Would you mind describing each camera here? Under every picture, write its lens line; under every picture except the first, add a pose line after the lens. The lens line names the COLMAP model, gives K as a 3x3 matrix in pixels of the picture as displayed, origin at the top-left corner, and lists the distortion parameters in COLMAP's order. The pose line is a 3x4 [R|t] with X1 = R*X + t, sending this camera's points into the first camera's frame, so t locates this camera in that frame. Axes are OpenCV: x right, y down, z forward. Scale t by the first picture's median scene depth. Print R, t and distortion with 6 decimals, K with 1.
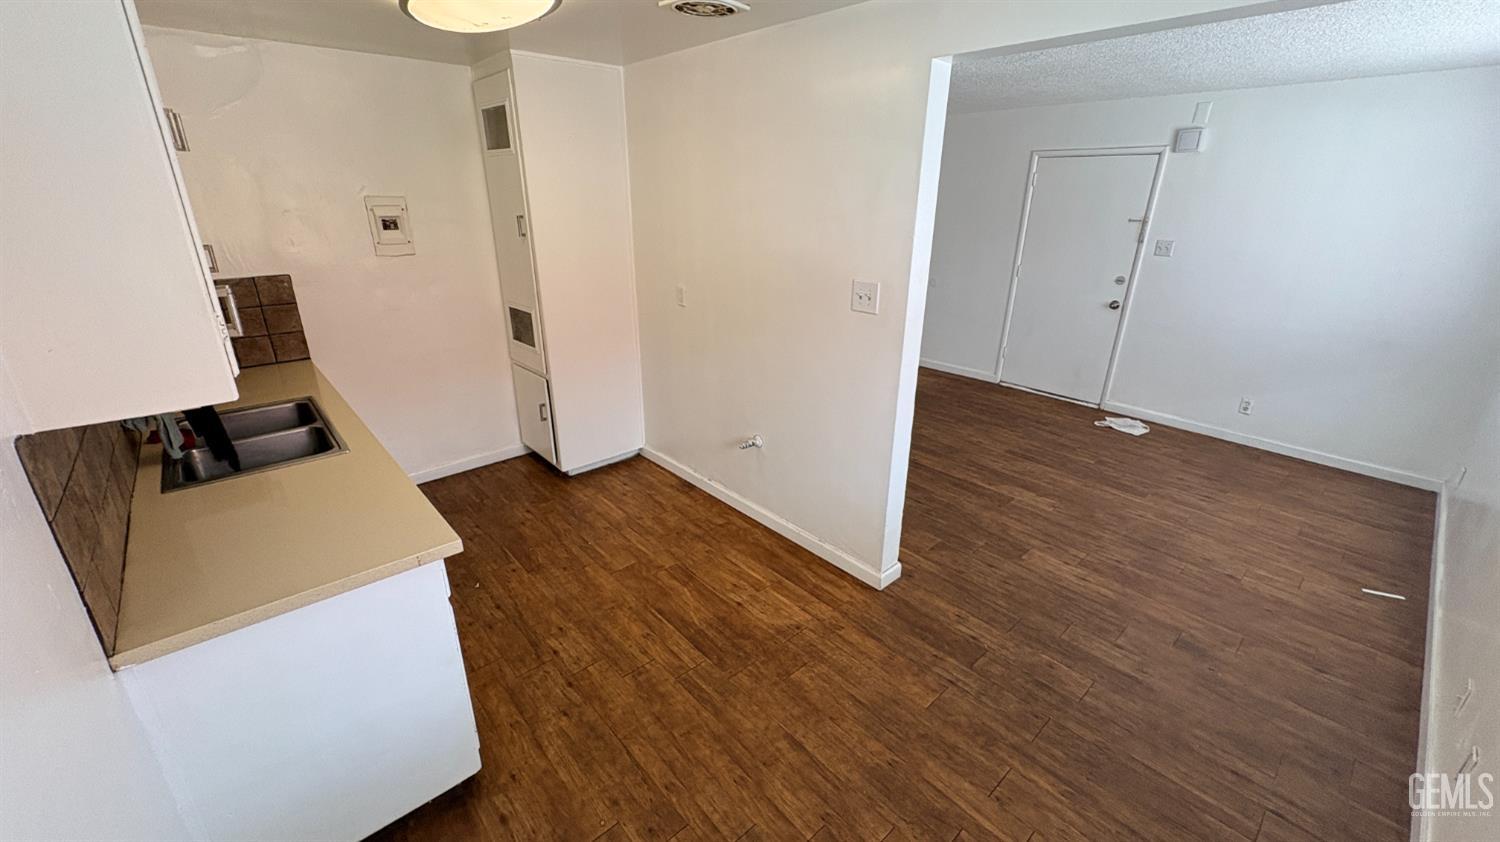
lens RADIAL K [[598.5, 0, 750.0], [0, 598.5, 421.0], [0, 0, 1]] dist [0.000325, 0.000729]
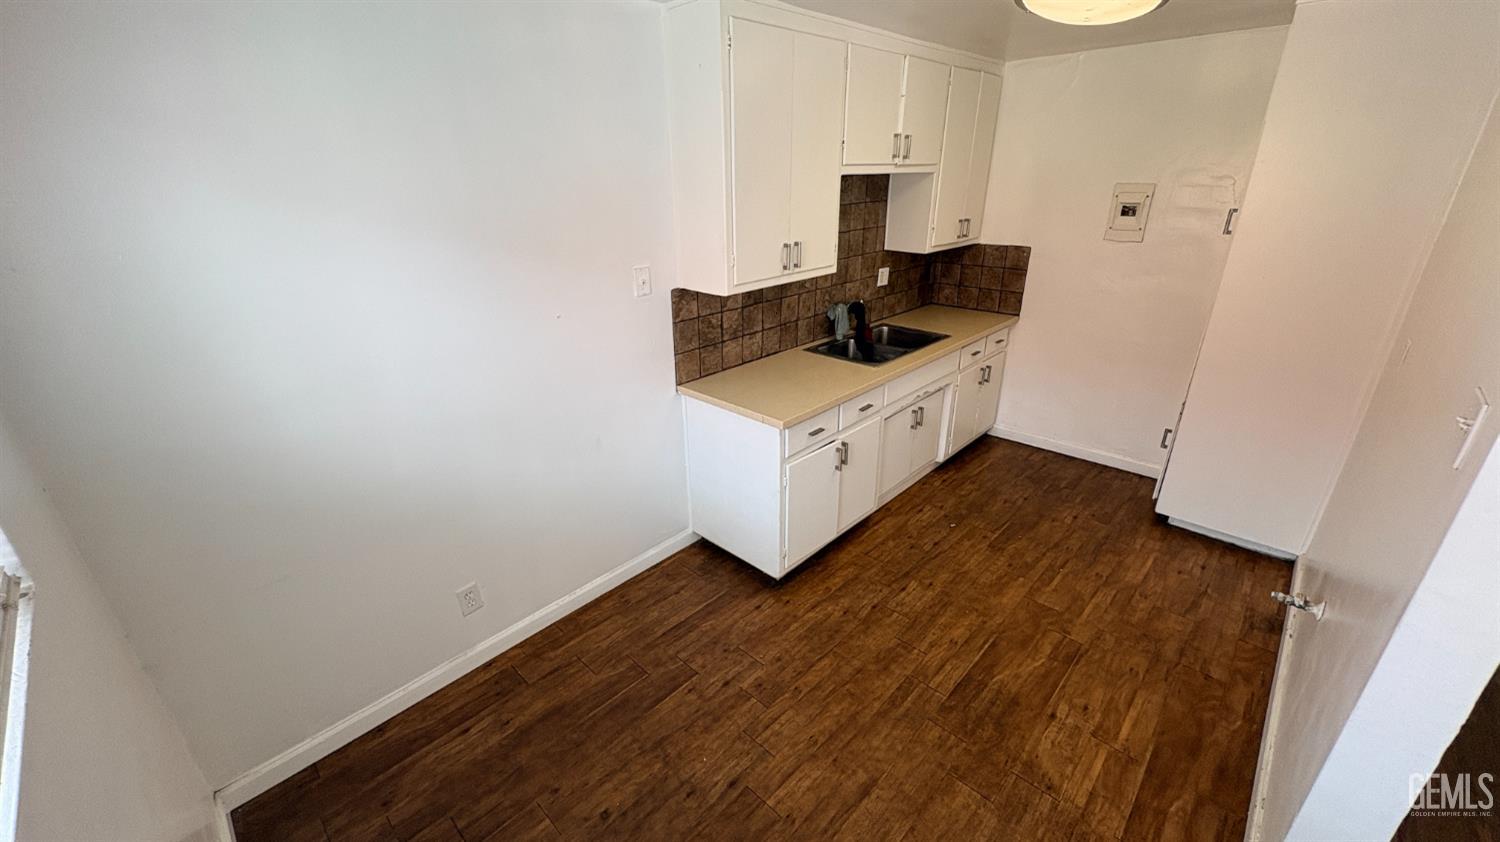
lens RADIAL K [[598.5, 0, 750.0], [0, 598.5, 421.0], [0, 0, 1]] dist [0.000325, 0.000729]
pose [[0.079158, 0.379500, -0.921799, 0.597508], [-0.338882, 0.879874, 0.333138, -0.184977], [0.937493, 0.286010, 0.198255, 0.403455]]
